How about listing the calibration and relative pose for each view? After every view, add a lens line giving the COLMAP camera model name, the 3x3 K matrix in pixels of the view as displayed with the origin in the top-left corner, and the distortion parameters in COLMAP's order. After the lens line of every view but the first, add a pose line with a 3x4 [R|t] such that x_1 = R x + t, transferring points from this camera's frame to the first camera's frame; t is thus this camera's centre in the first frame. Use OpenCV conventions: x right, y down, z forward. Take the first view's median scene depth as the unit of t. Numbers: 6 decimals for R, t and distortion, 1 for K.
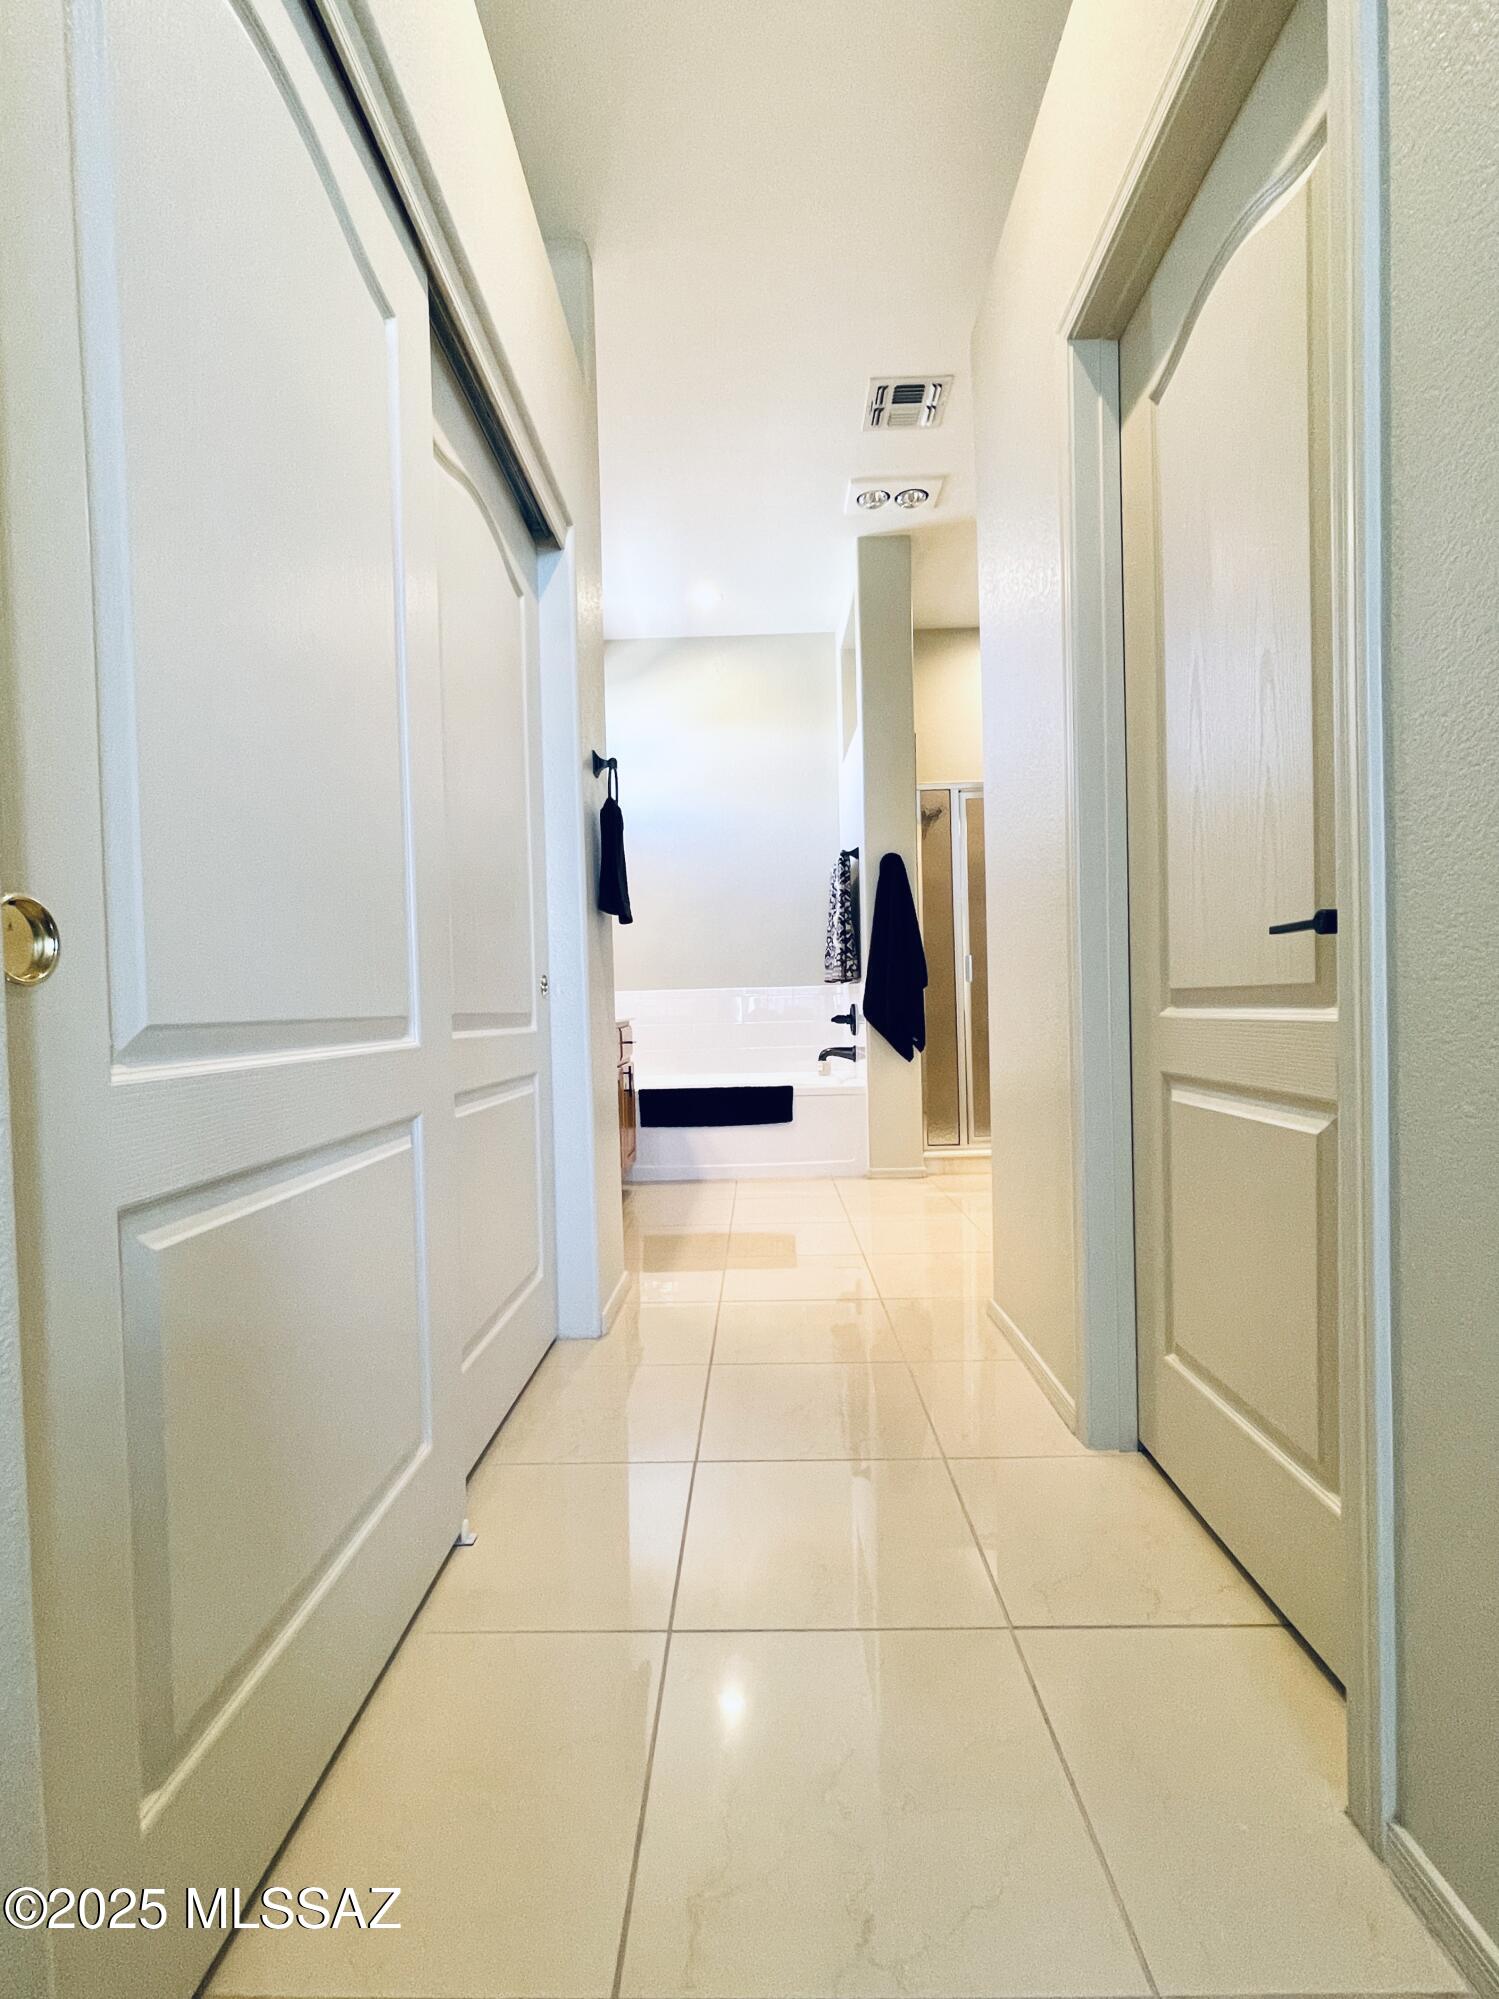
lens RADIAL K [[875.0, 0, 749.5], [0, 875.0, 999.5], [0, 0, 1]] dist [0.001226, 0.000122]
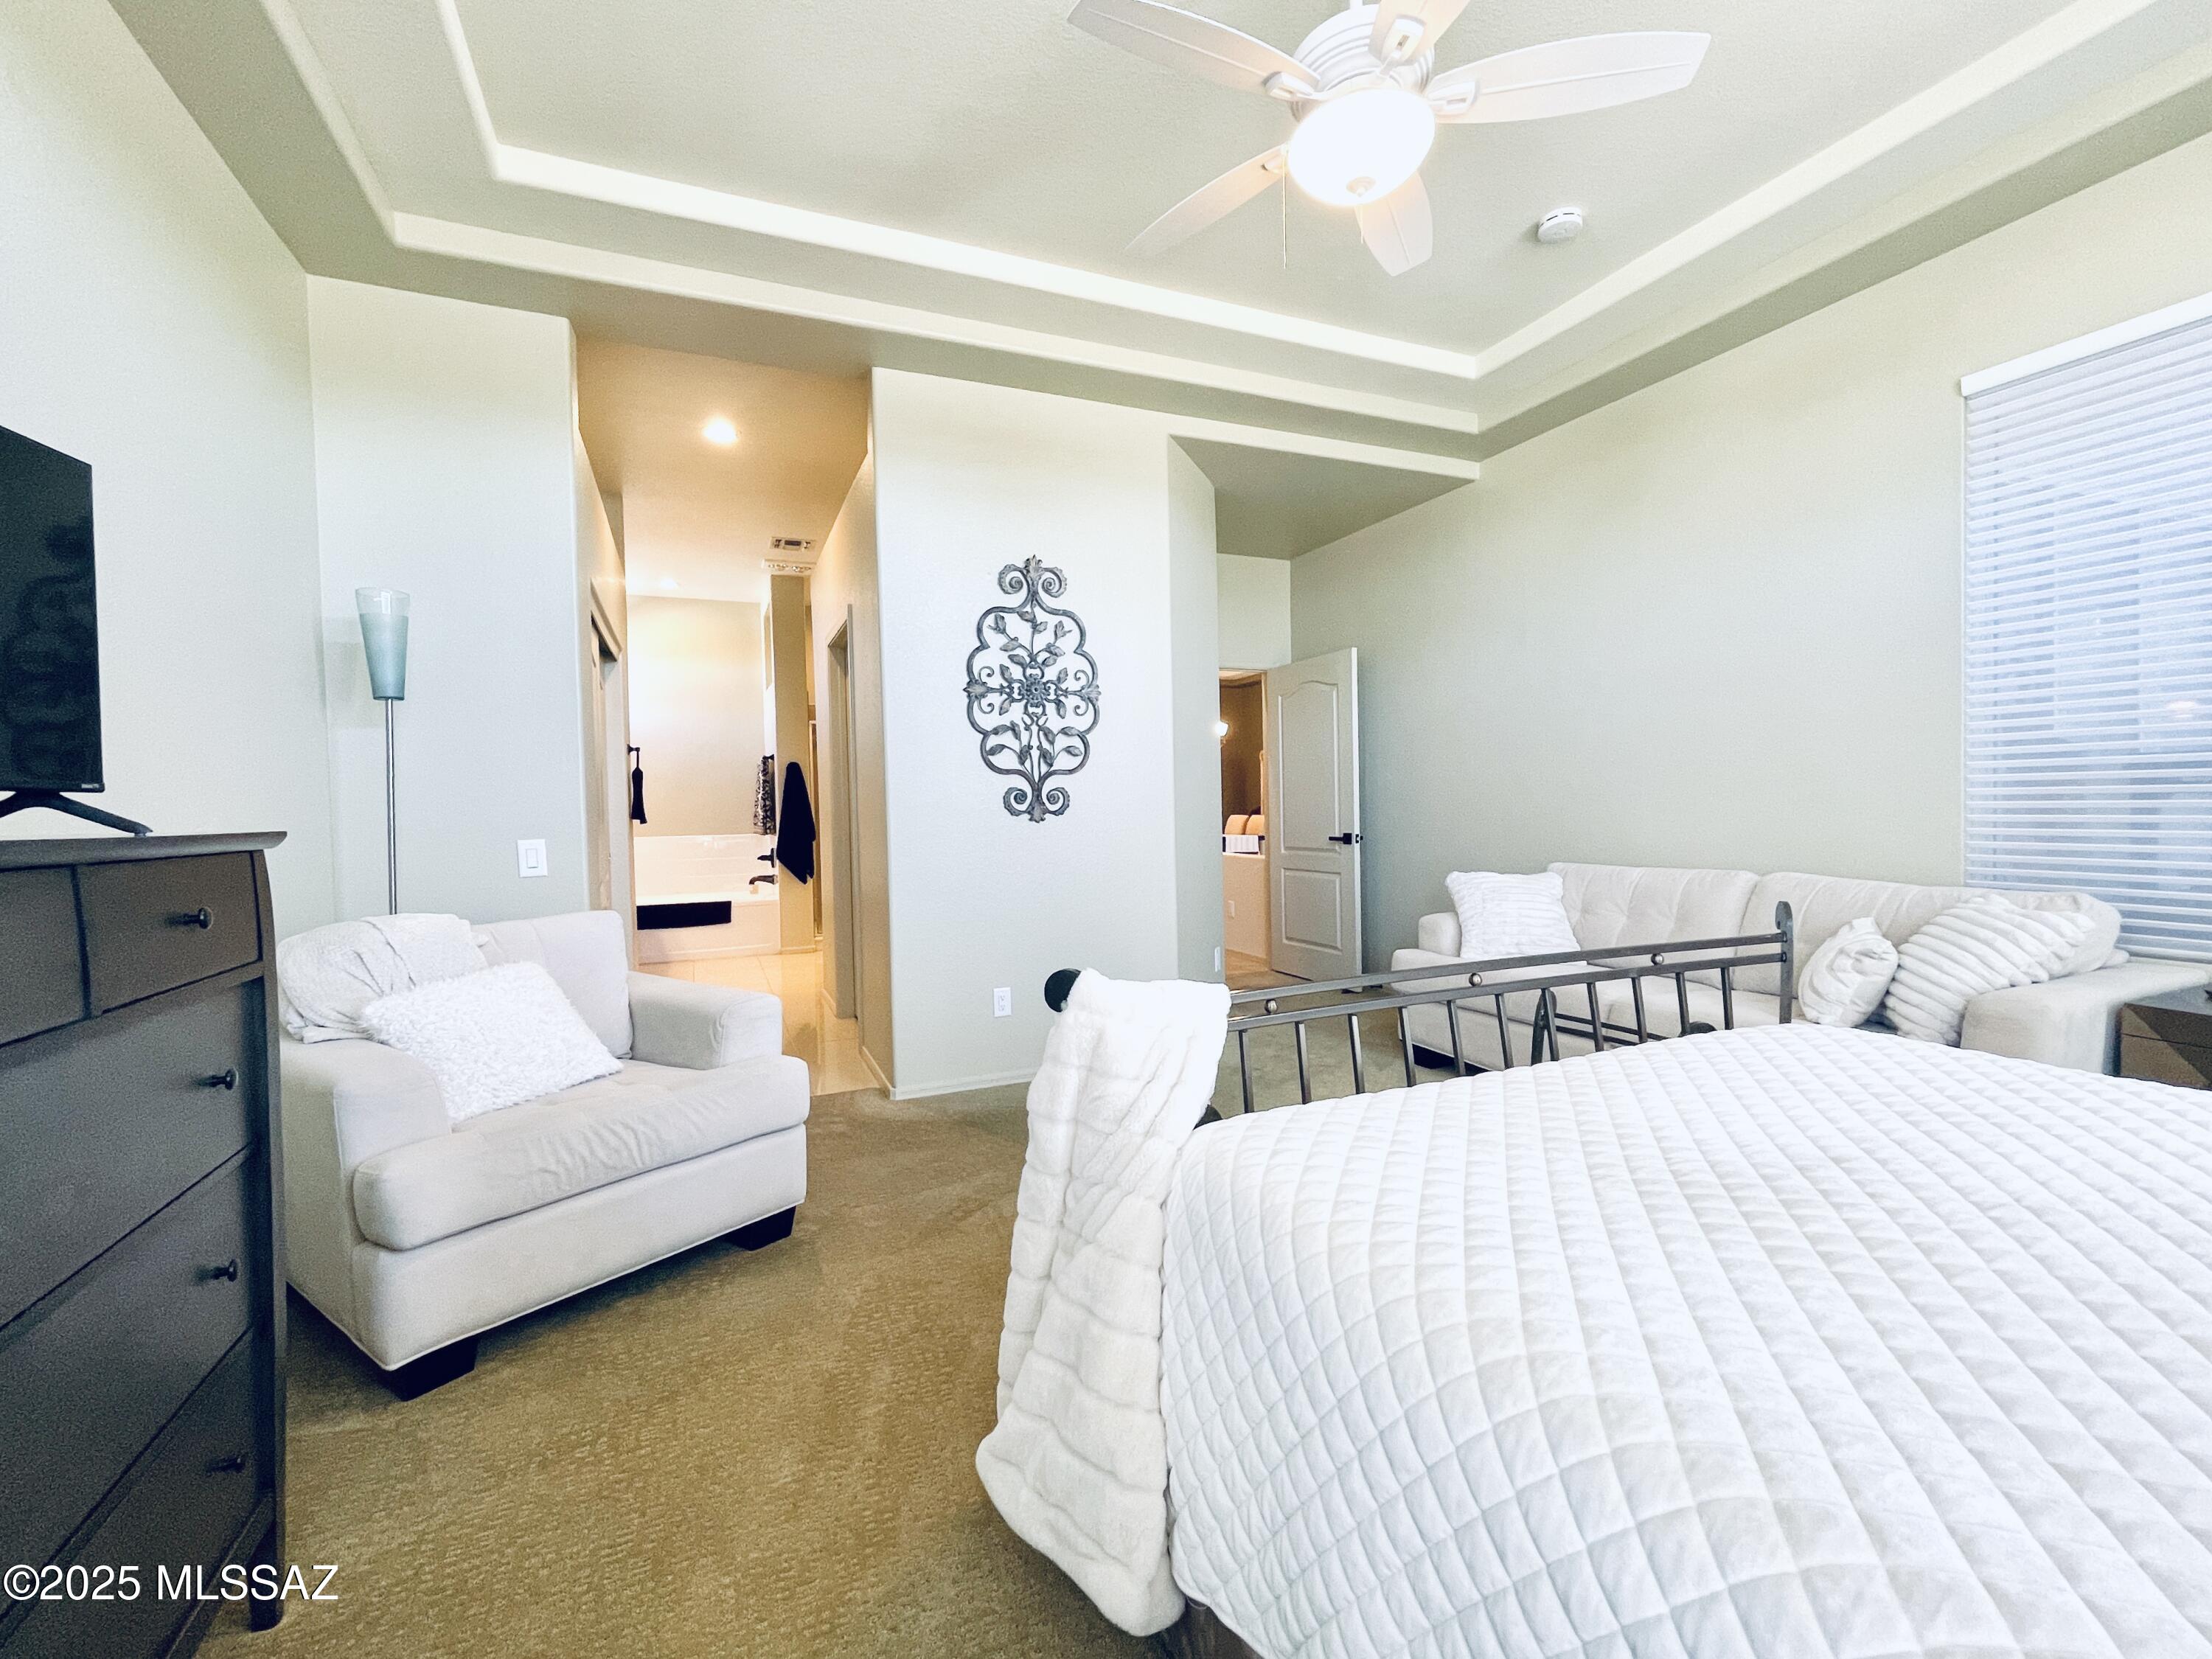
lens RADIAL K [[968.3, 0, 1106.0], [0, 968.3, 829.5], [0, 0, 1]] dist [0.001226, 0.000122]
pose [[0.914968, -0.004284, 0.403503, -0.038459], [-0.005522, 0.999717, 0.023134, -0.078316], [-0.403488, -0.023394, 0.914686, -0.910945]]
